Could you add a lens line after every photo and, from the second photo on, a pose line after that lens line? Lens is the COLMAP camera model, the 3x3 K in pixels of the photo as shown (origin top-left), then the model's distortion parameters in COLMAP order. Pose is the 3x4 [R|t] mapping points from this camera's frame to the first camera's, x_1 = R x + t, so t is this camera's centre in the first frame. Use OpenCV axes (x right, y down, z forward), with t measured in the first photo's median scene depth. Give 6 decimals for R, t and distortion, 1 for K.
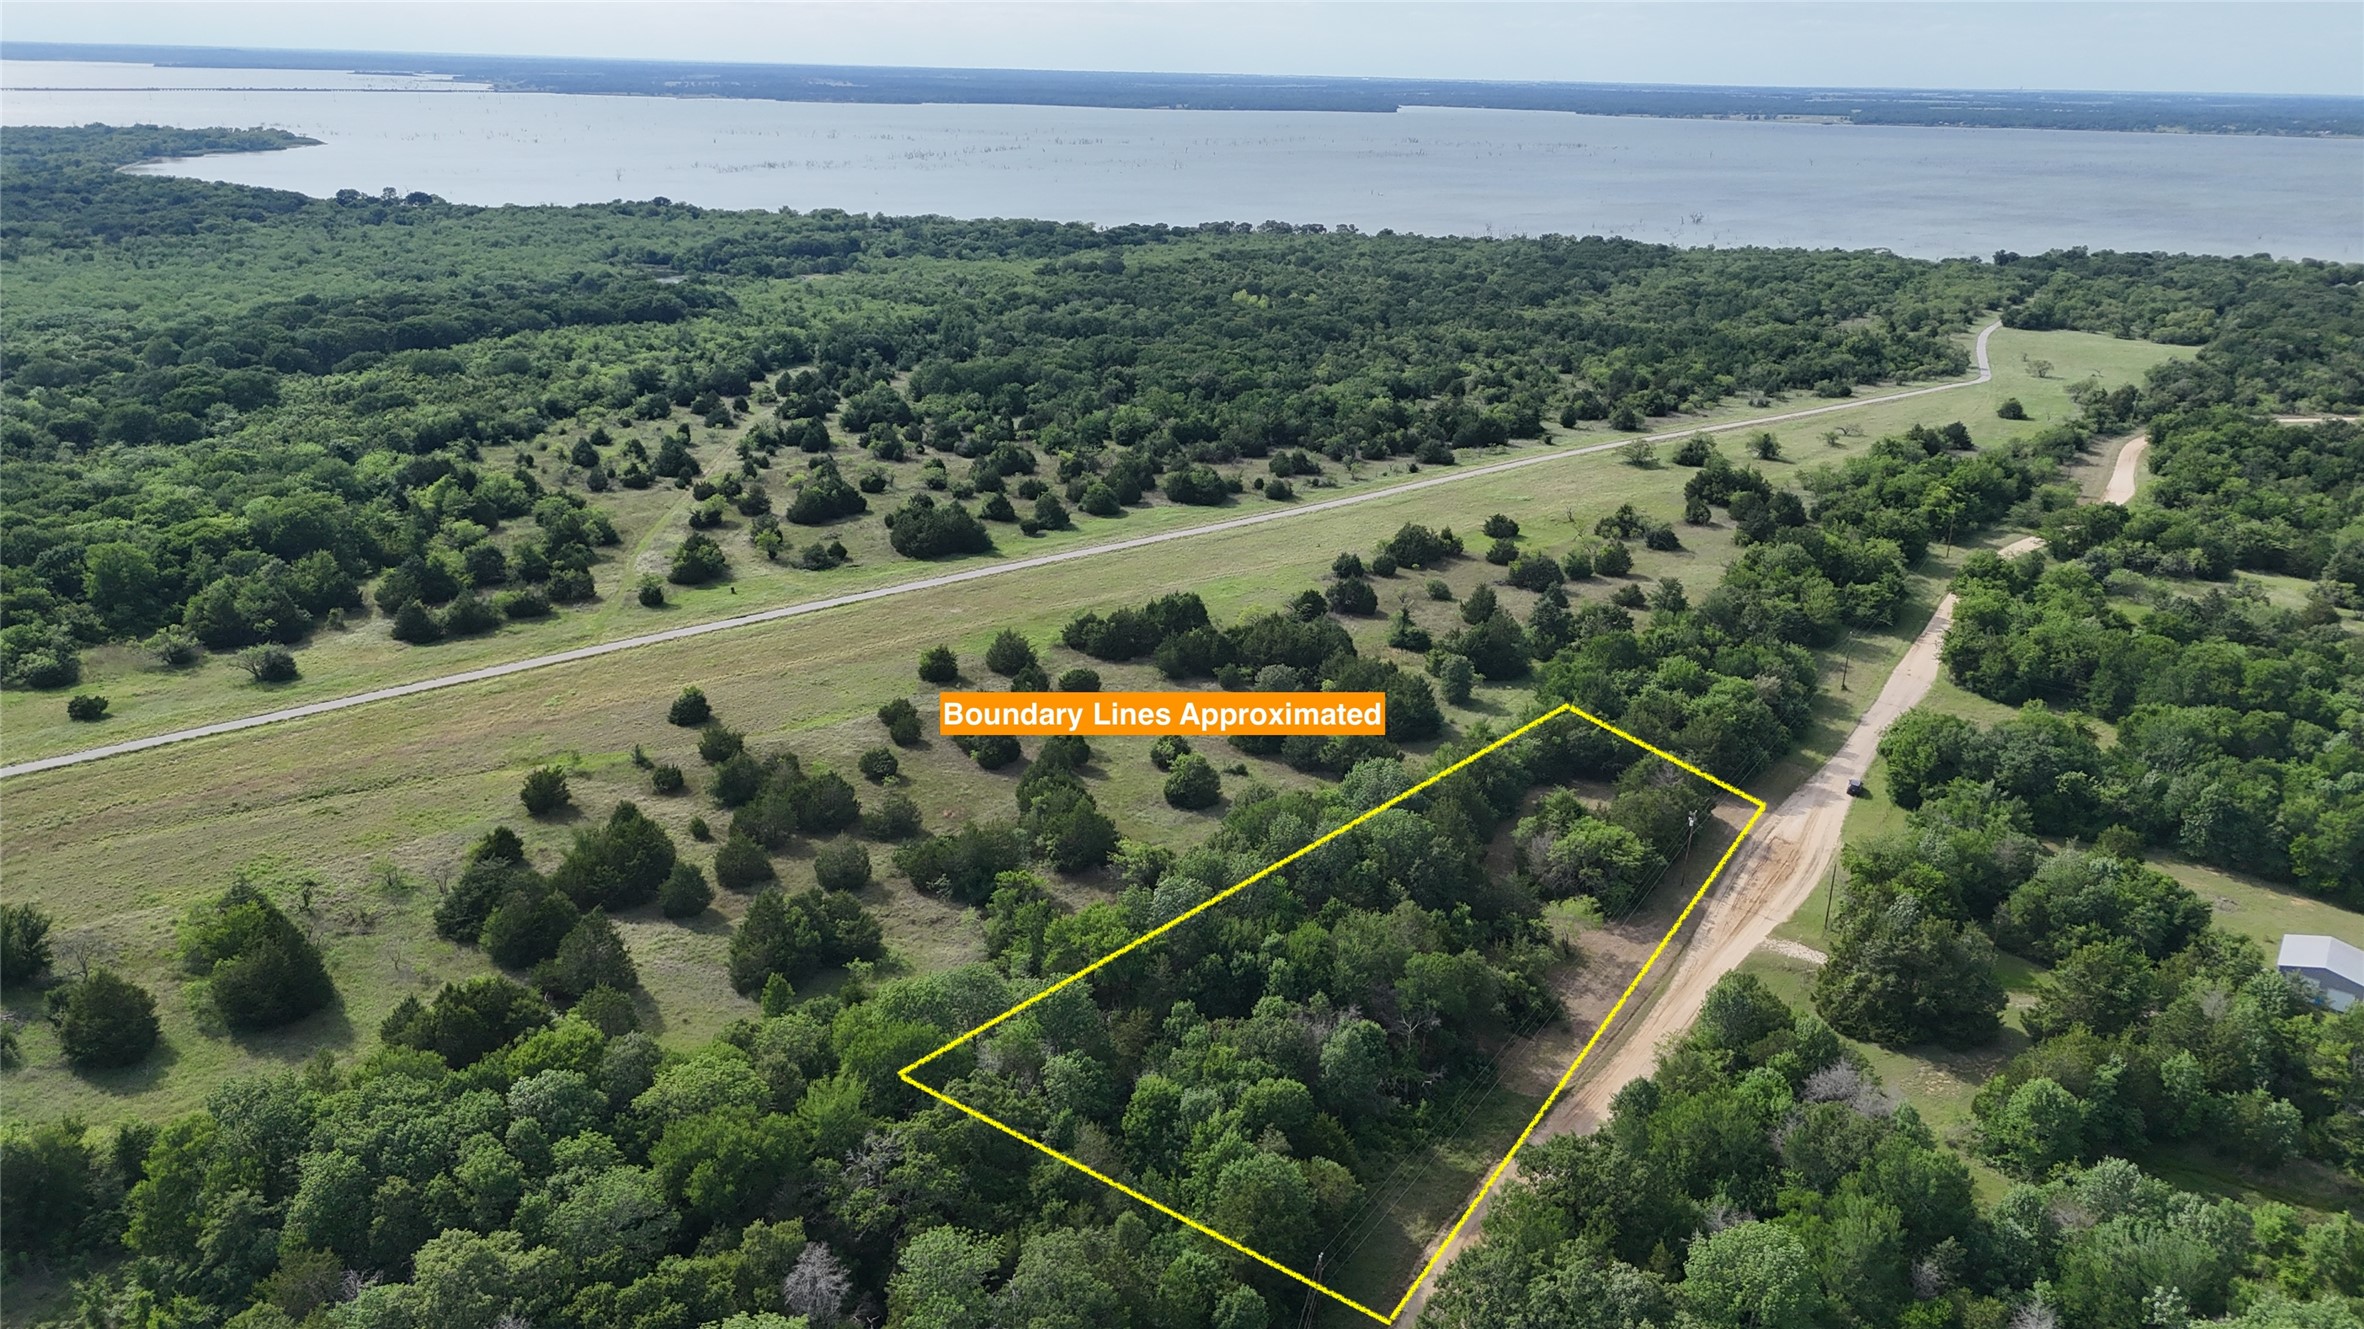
lens RADIAL K [[1733.6, 0, 1174.1], [0, 1733.6, 664.5], [0, 0, 1]] dist [0.068028, -0.063766]
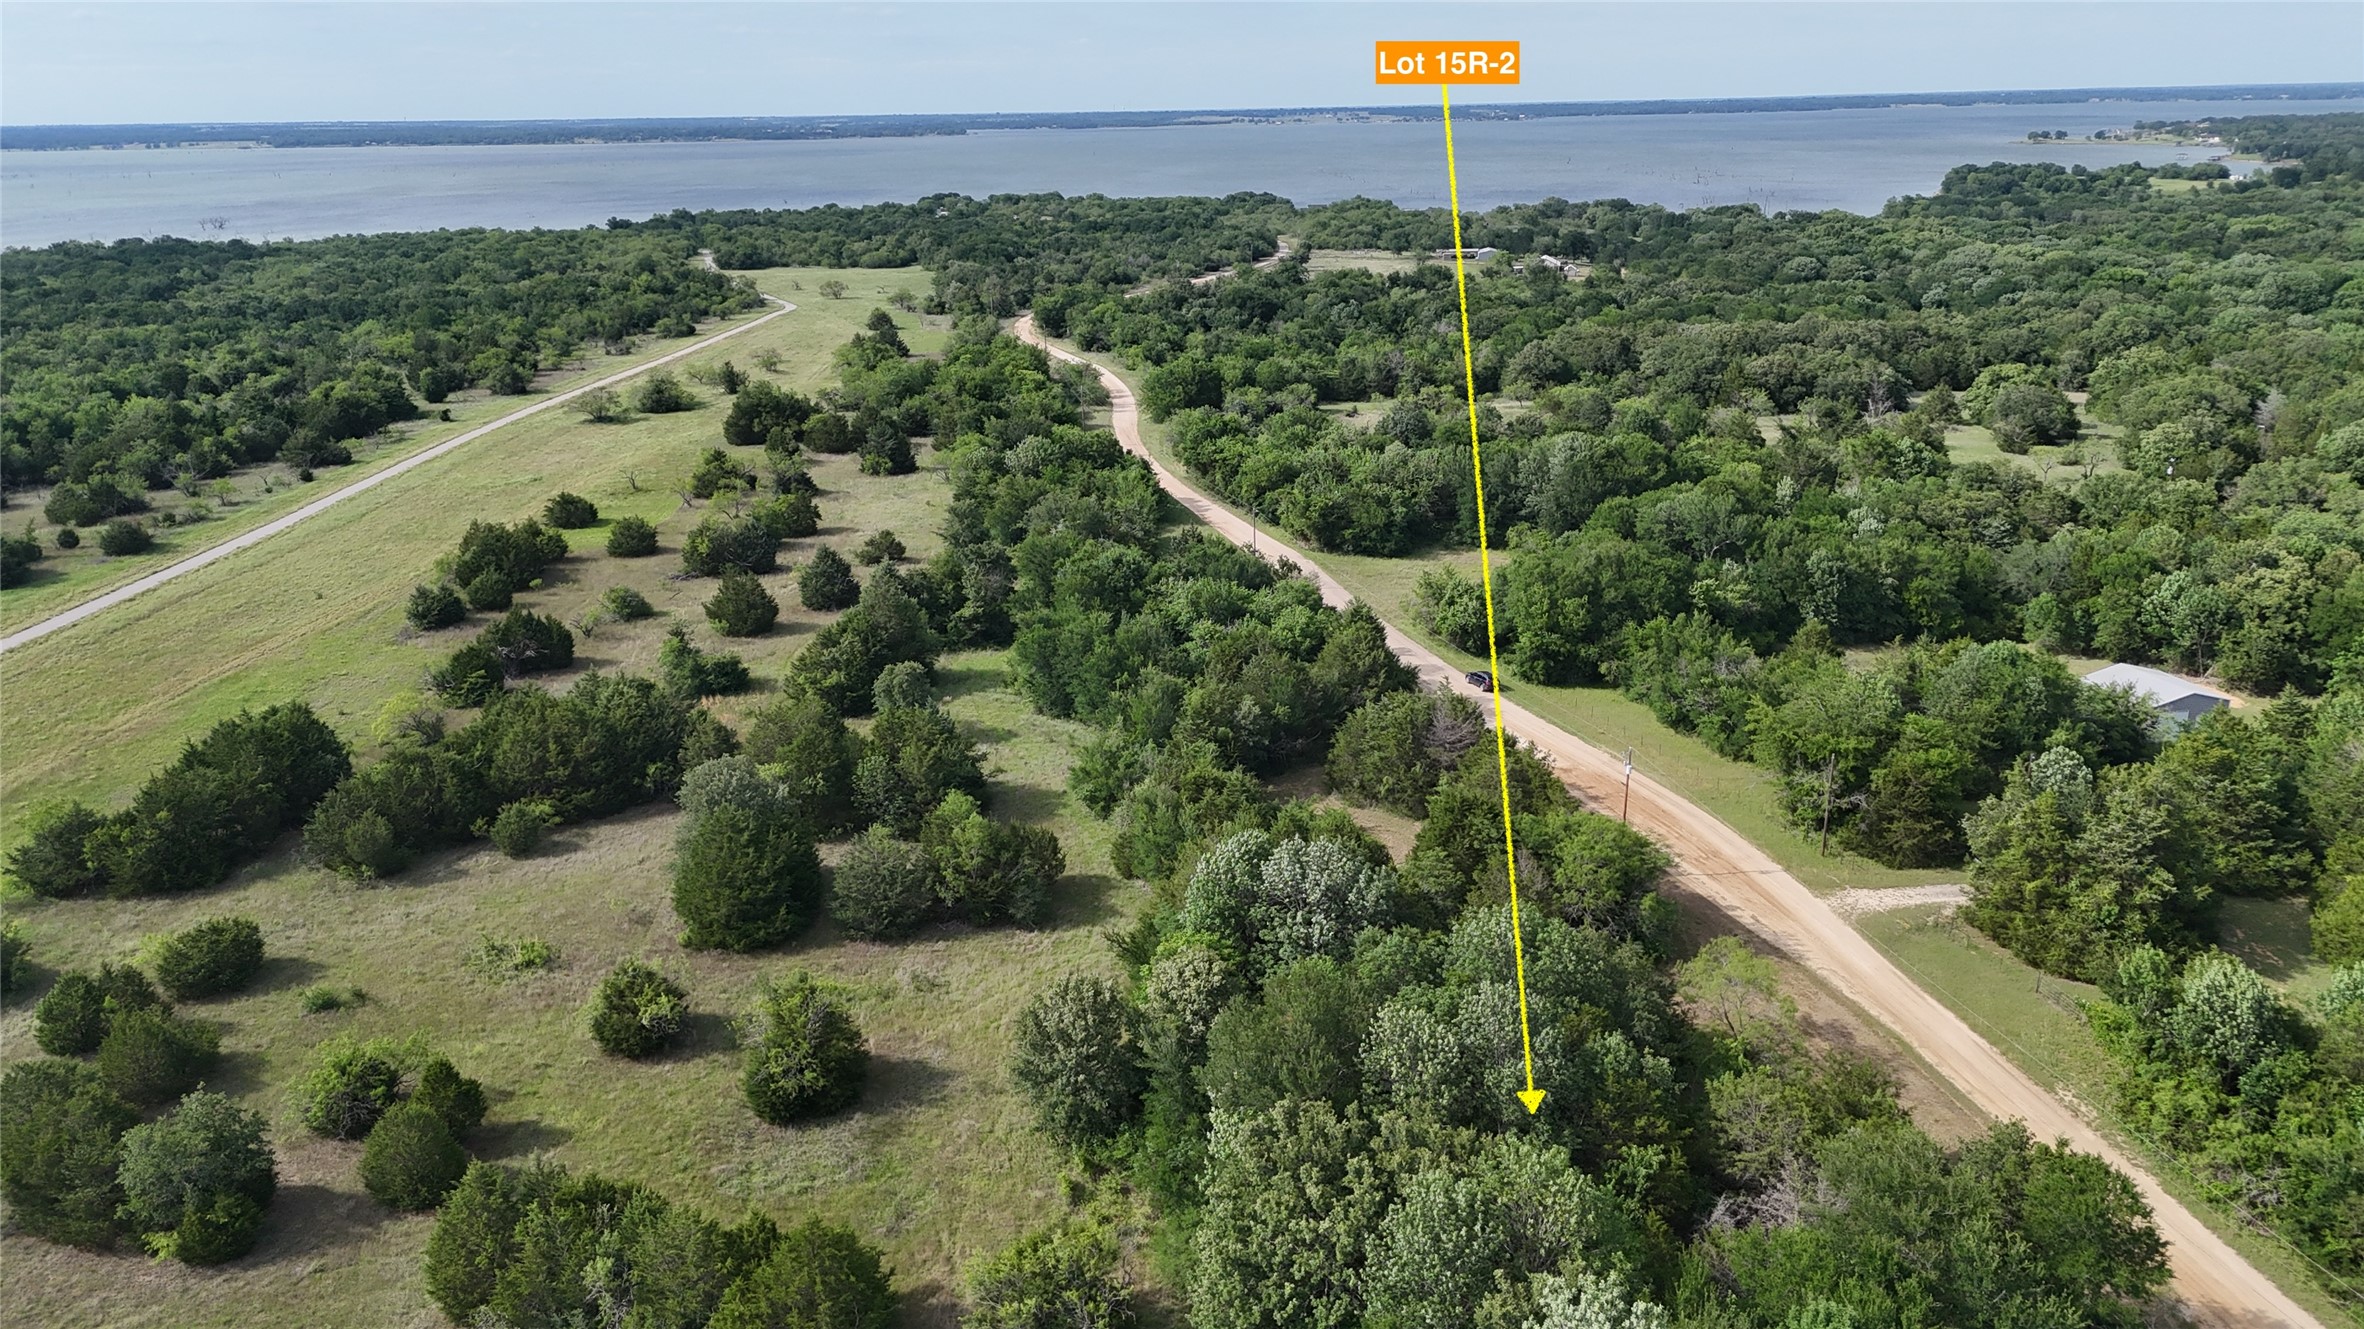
lens RADIAL K [[1733.6, 0, 1182.3], [0, 1733.6, 666.9], [0, 0, 1]] dist [0.068028, -0.063766]
pose [[0.672407, -0.257672, 0.693883, -0.106225], [0.269039, 0.958413, 0.095192, -0.020756], [-0.689555, 0.122674, 0.713768, 0.324816]]
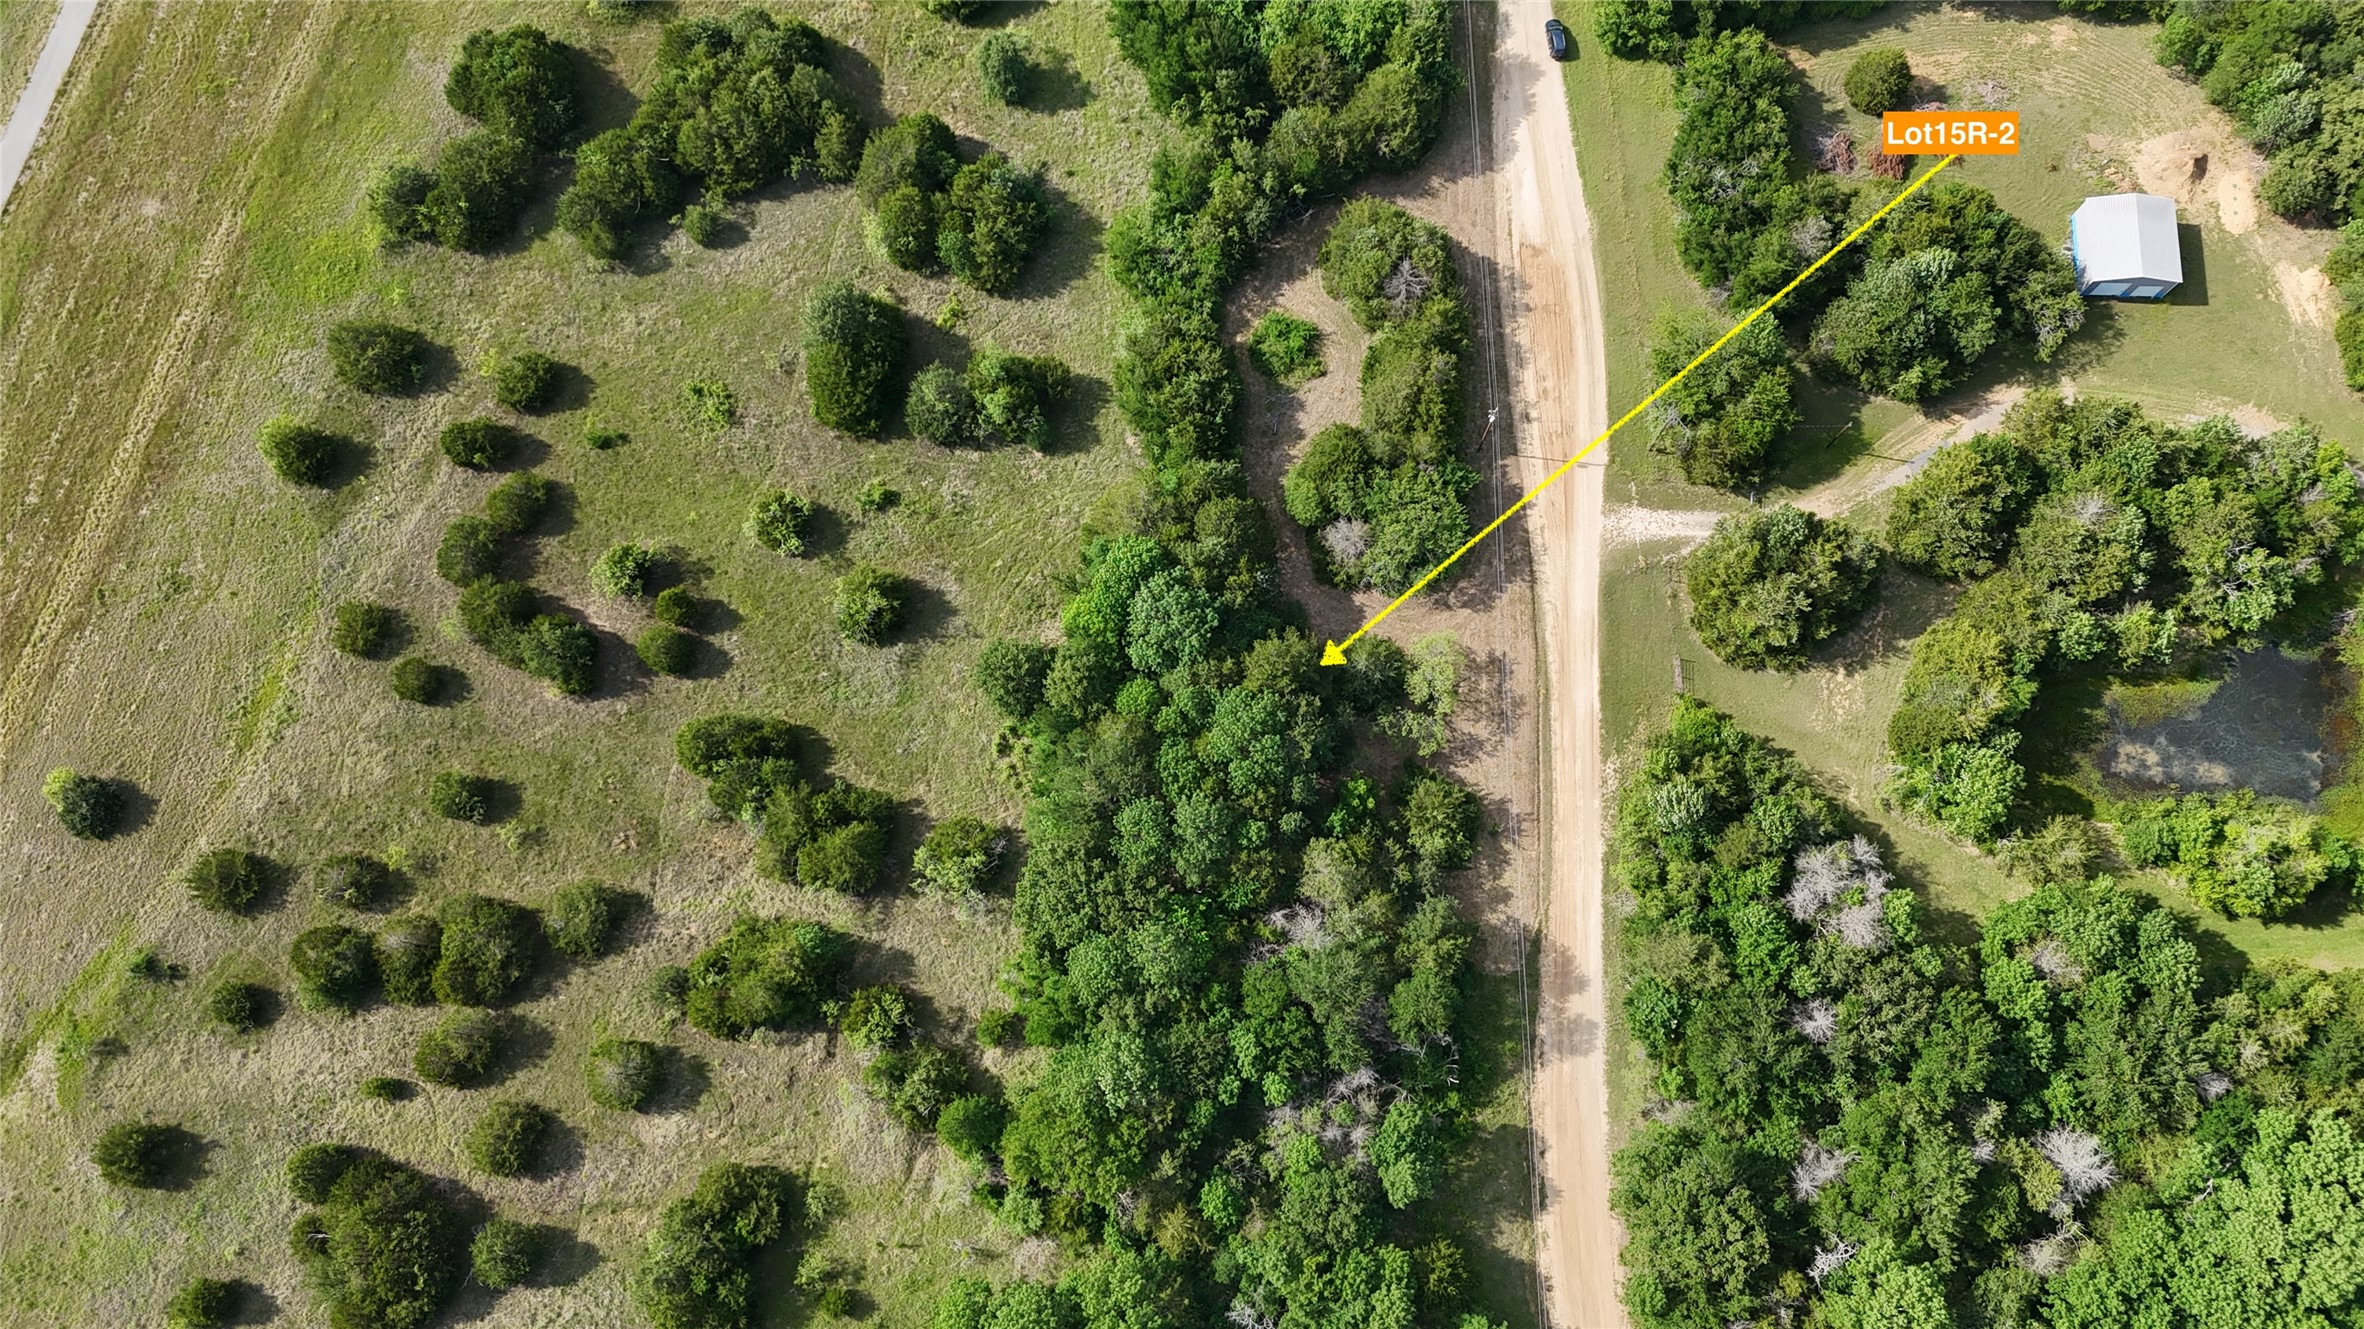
lens RADIAL K [[1733.6, 0, 1177.8], [0, 1733.6, 673.3], [0, 0, 1]] dist [0.068028, -0.063766]
pose [[0.837421, -0.541165, 0.076595, 0.025363], [0.230363, 0.476557, 0.848426, -0.271198], [-0.495641, -0.692844, 0.523744, 0.278620]]
